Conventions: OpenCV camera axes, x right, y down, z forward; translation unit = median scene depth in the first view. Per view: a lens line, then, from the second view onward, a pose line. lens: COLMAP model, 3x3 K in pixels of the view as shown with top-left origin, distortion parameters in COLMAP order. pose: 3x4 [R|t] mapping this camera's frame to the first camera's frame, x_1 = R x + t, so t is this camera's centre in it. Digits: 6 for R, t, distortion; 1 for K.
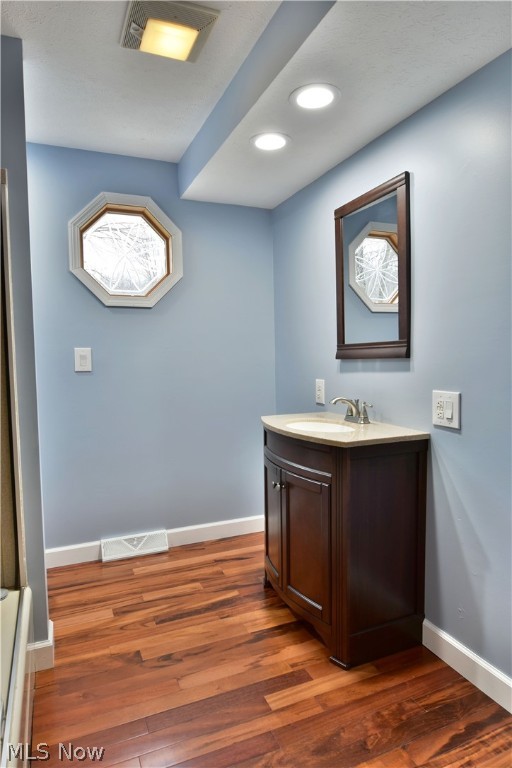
lens RADIAL K [[466.7, 0, 253.1], [0, 466.7, 383.1], [0, 0, 1]] dist [-0.012155, -0.005837]
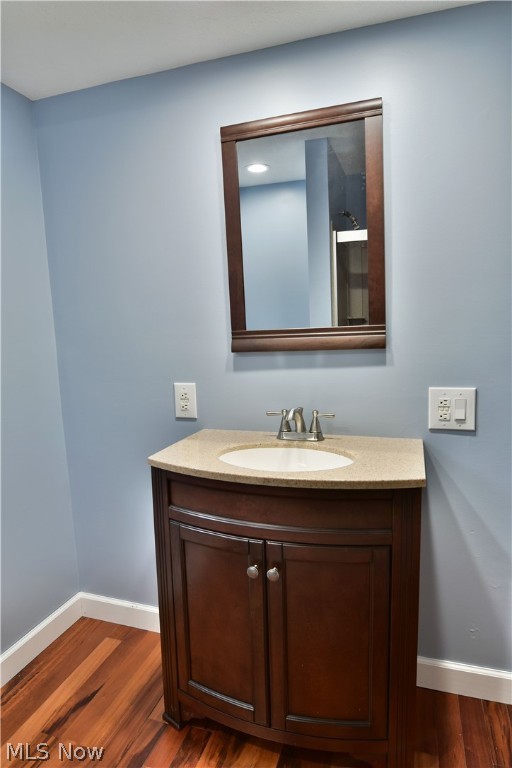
lens RADIAL K [[466.7, 0, 257.4], [0, 466.7, 386.1], [0, 0, 1]] dist [-0.012155, -0.005837]
pose [[0.657477, -0.099565, 0.746867, -0.360146], [0.065424, 0.995031, 0.075054, -0.058026], [-0.750629, -0.000484, 0.660724, 0.588161]]
